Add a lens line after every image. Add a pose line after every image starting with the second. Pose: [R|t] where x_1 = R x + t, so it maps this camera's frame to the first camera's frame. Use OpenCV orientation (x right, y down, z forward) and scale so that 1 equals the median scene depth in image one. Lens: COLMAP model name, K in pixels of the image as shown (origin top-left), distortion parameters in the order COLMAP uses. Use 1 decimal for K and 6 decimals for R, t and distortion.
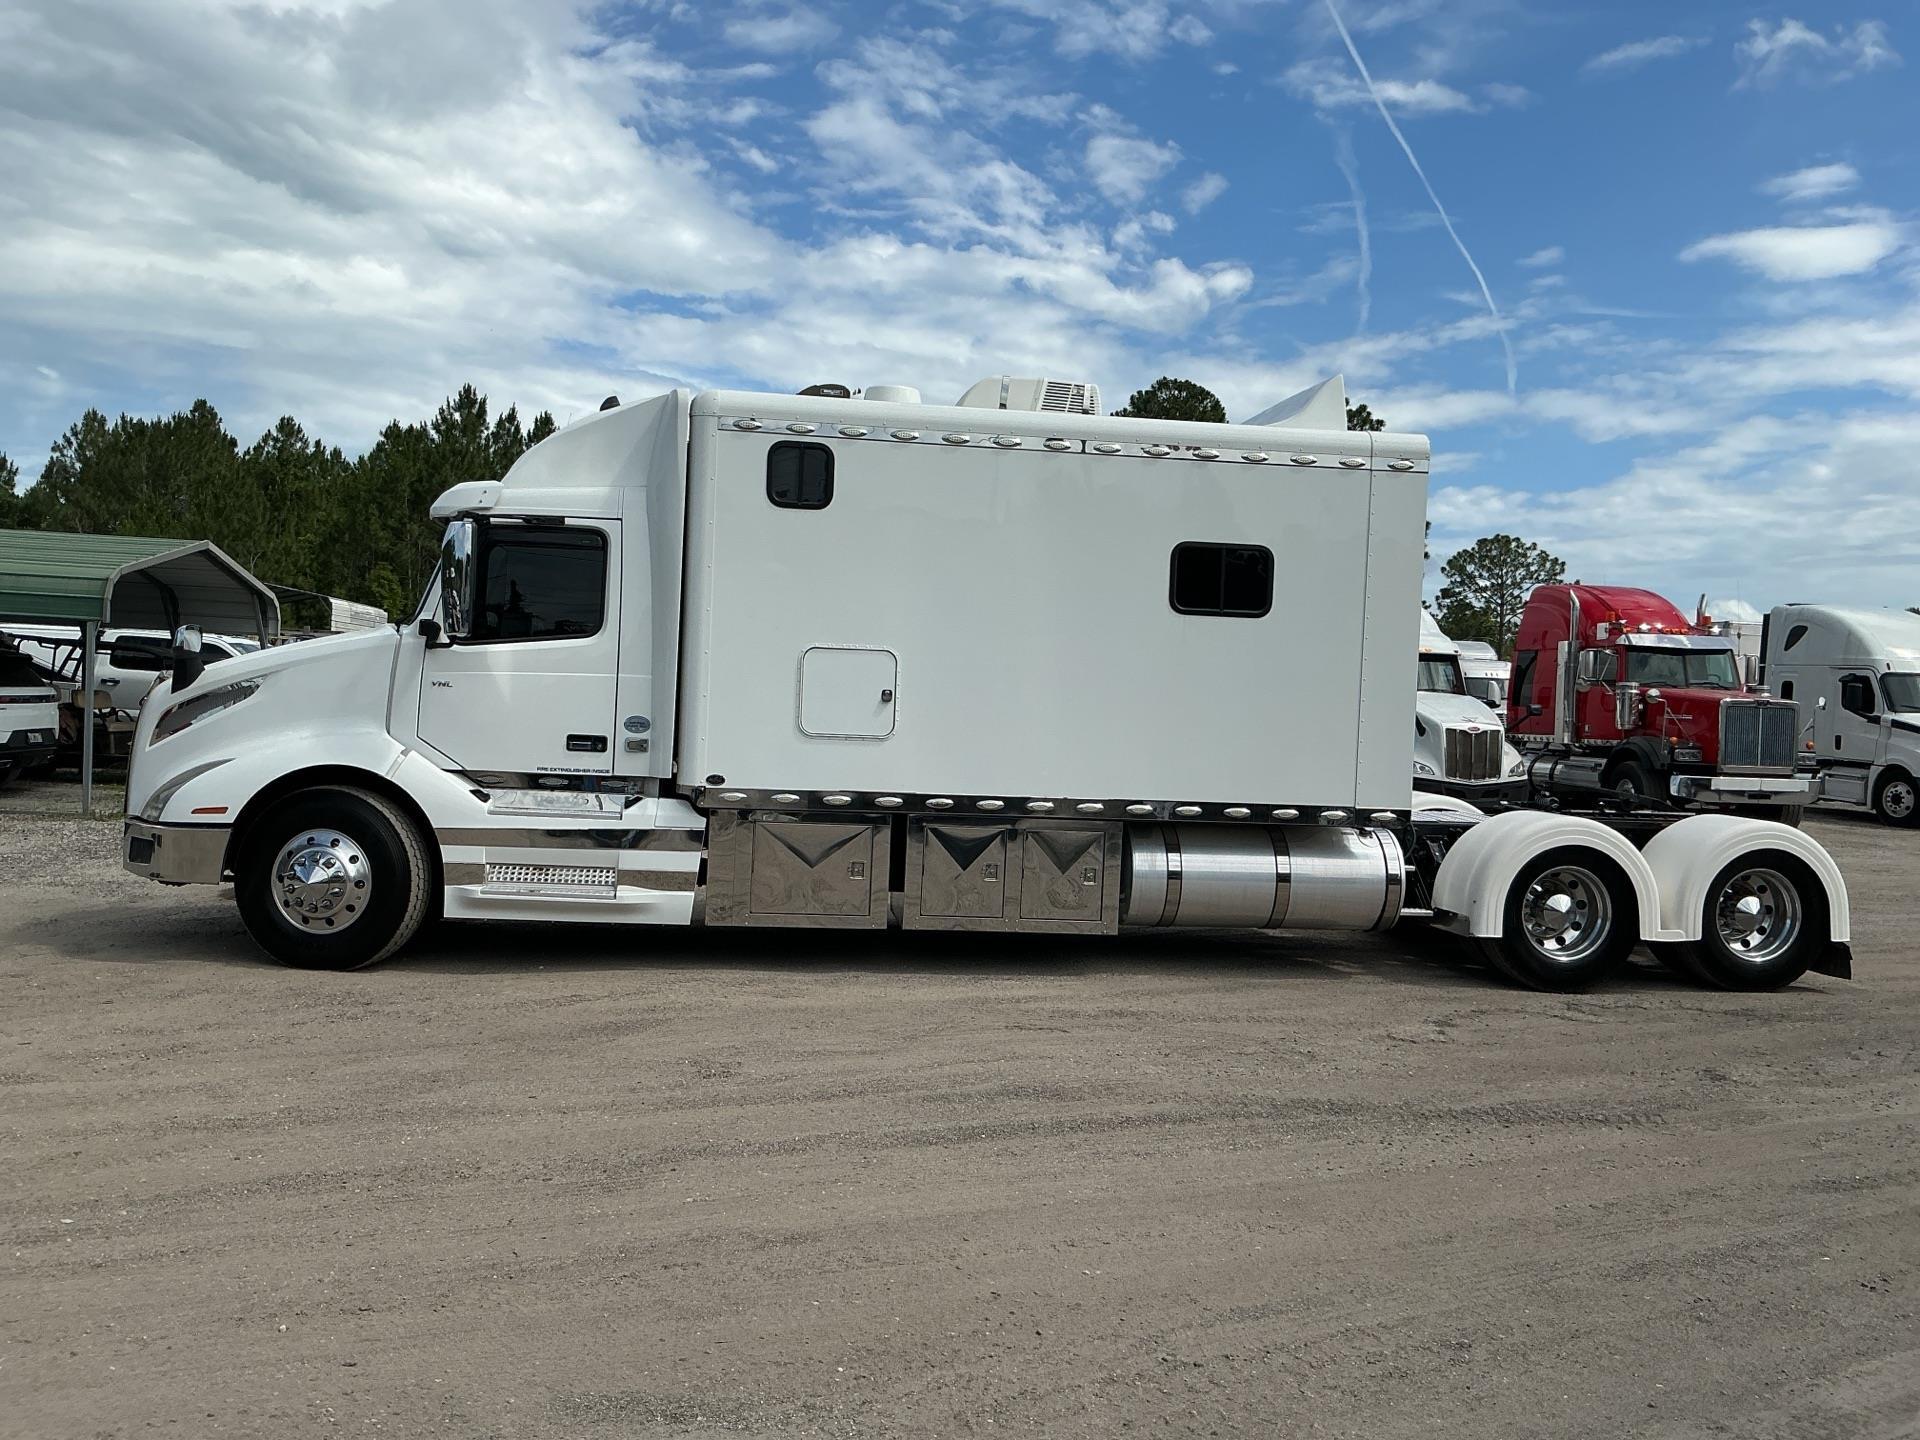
lens RADIAL K [[1580.1, 0, 955.8], [0, 1580.1, 726.9], [0, 0, 1]] dist [0.111080, -0.225844]
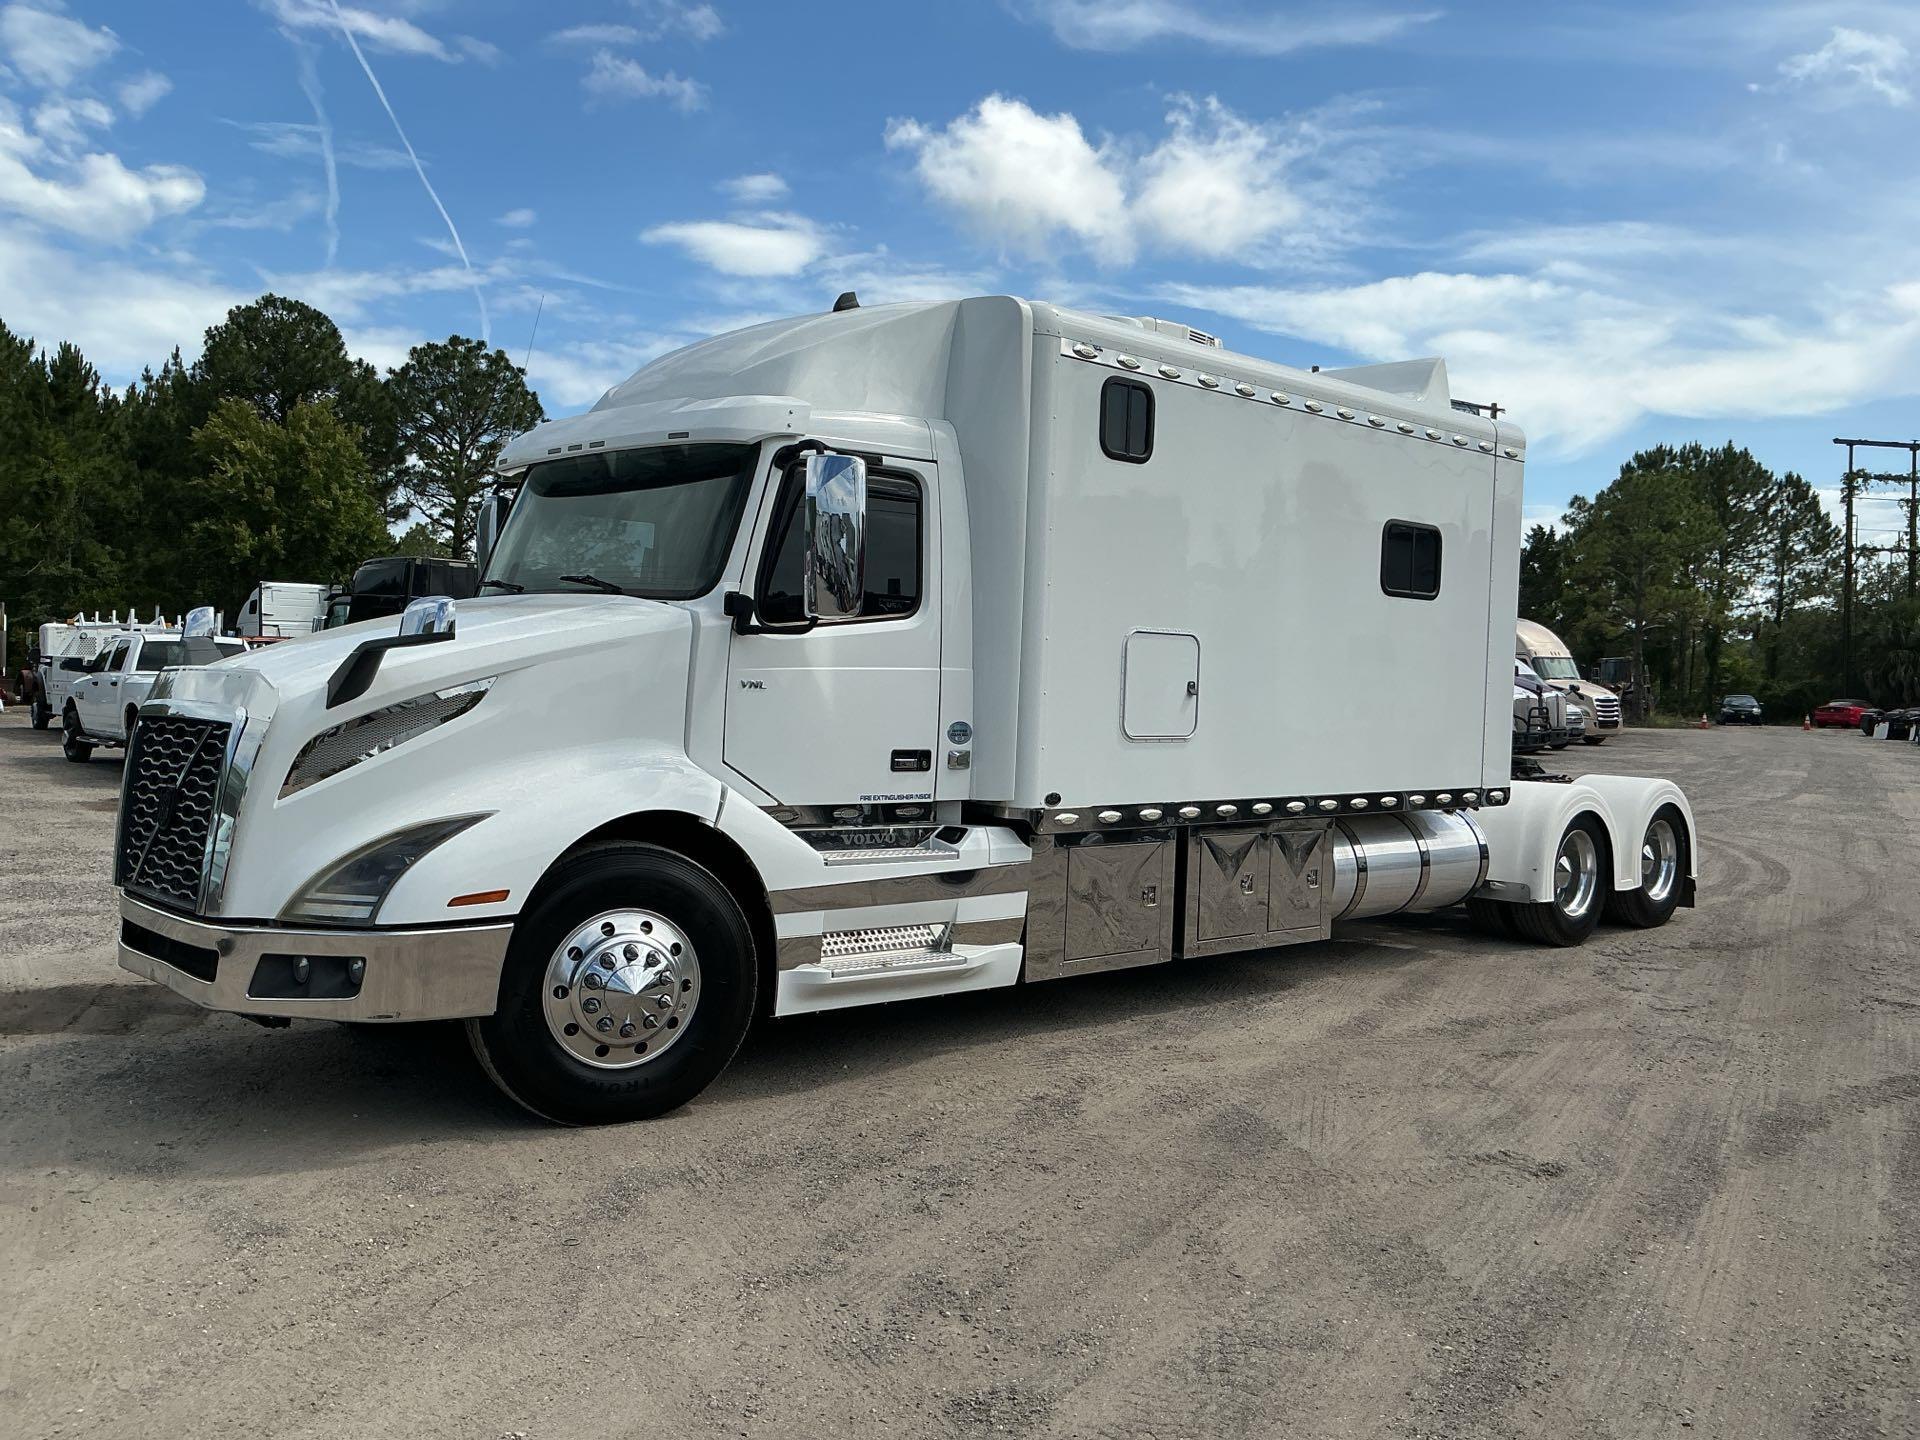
lens RADIAL K [[1588.3, 0, 963.6], [0, 1588.3, 708.5], [0, 0, 1]] dist [0.065527, -0.113007]
pose [[0.818525, -0.026729, 0.573848, -0.639130], [0.016351, 0.999596, 0.023236, -0.030923], [-0.574238, -0.009636, 0.818632, 0.373052]]
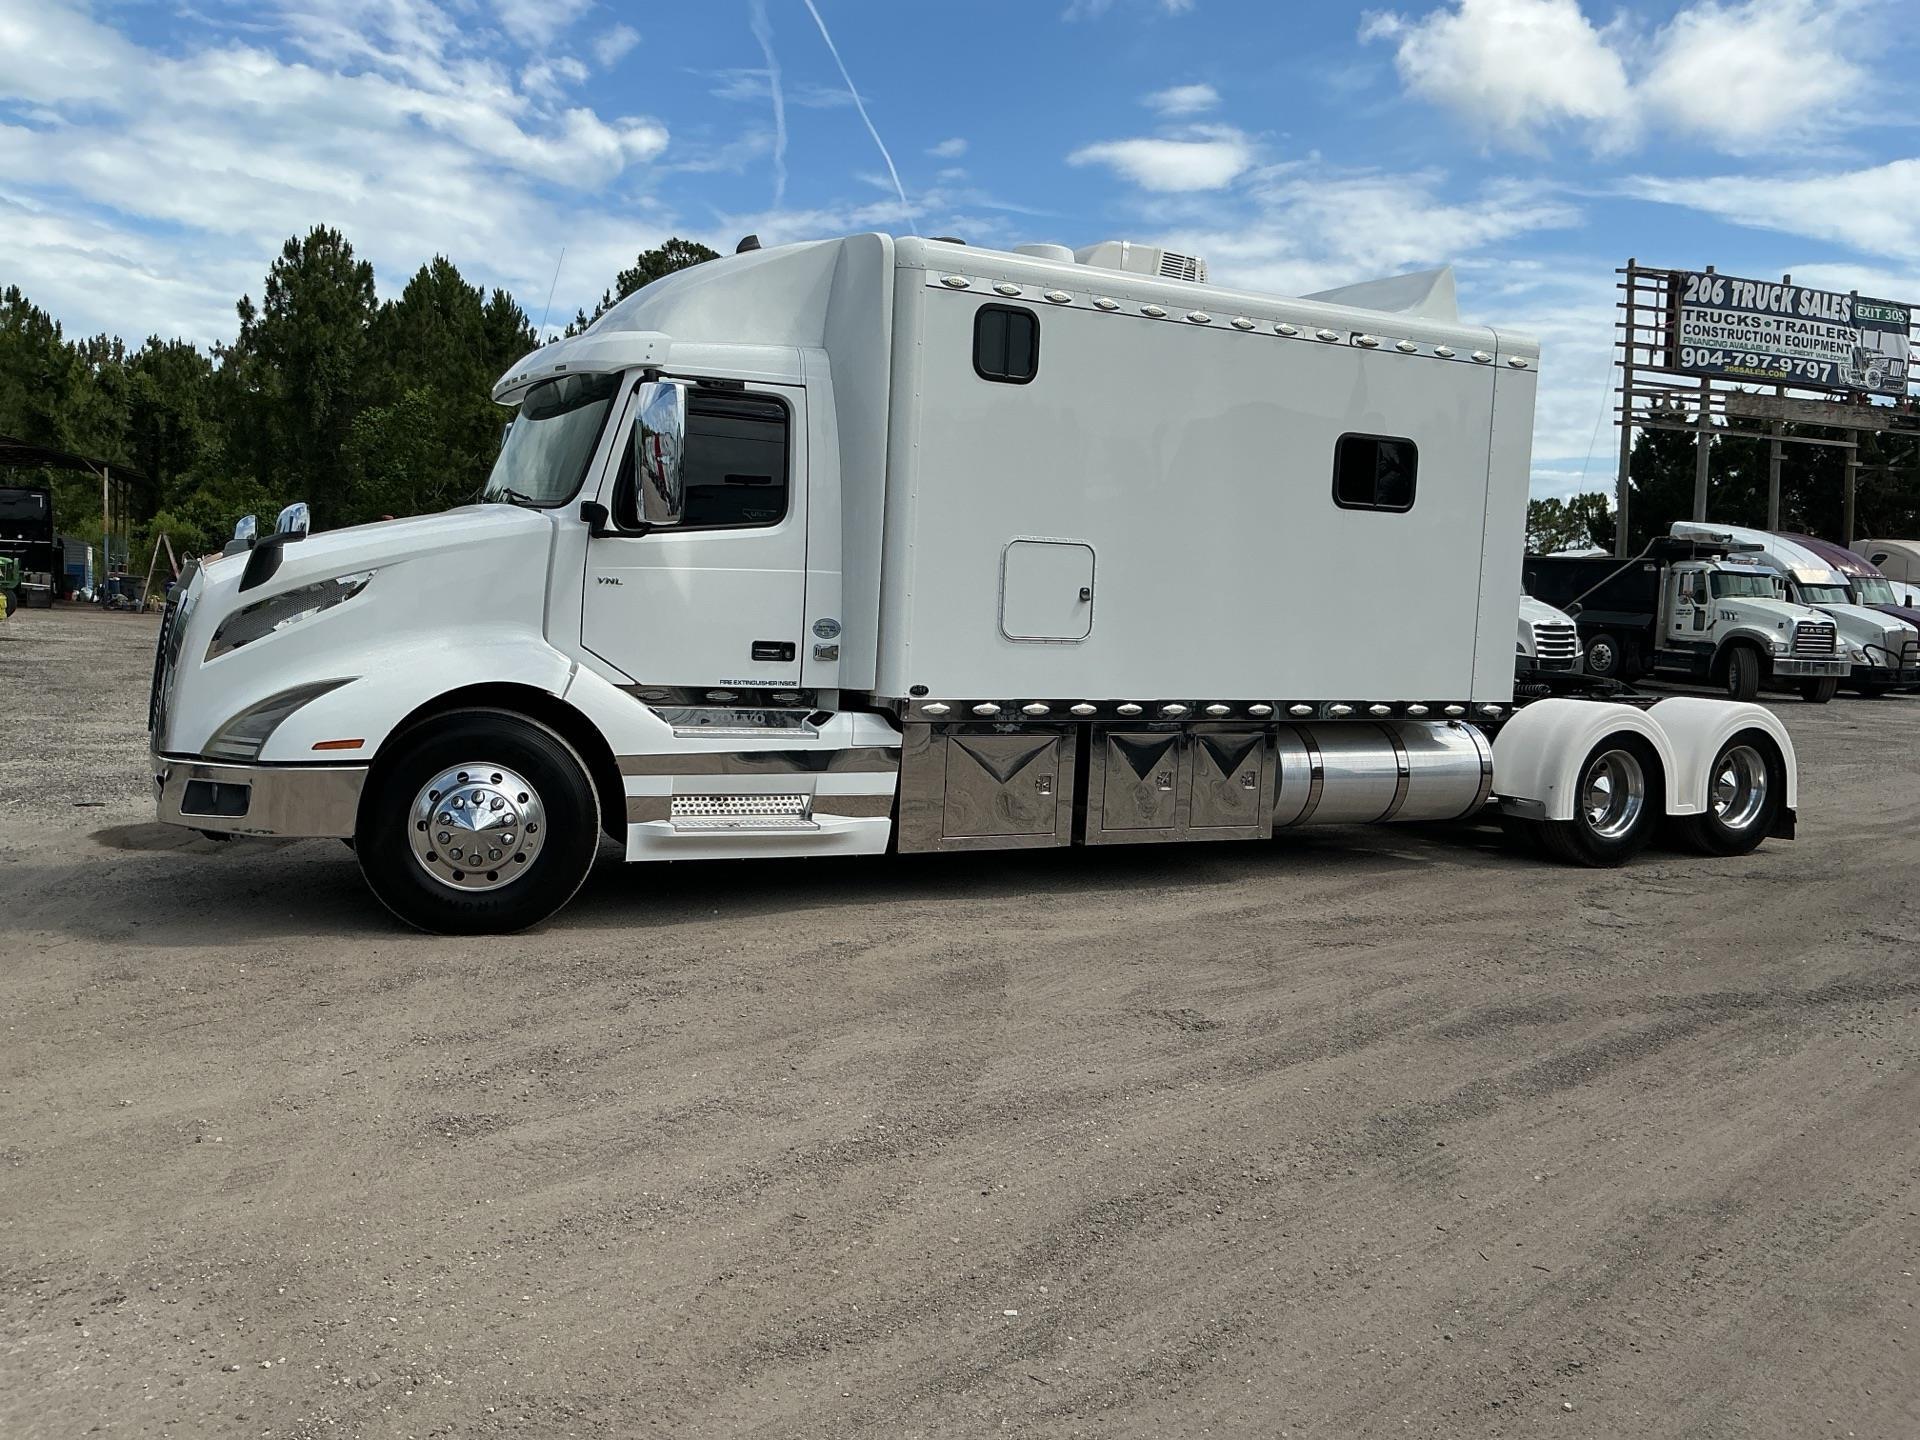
lens RADIAL K [[1587.4, 0, 960.0], [0, 1587.4, 720.0], [0, 0, 1]] dist [0.103531, -0.213148]
pose [[0.937889, -0.029123, 0.345710, -0.434419], [0.003696, 0.997253, 0.073980, -0.015513], [-0.346915, -0.068107, 0.935420, 0.160981]]
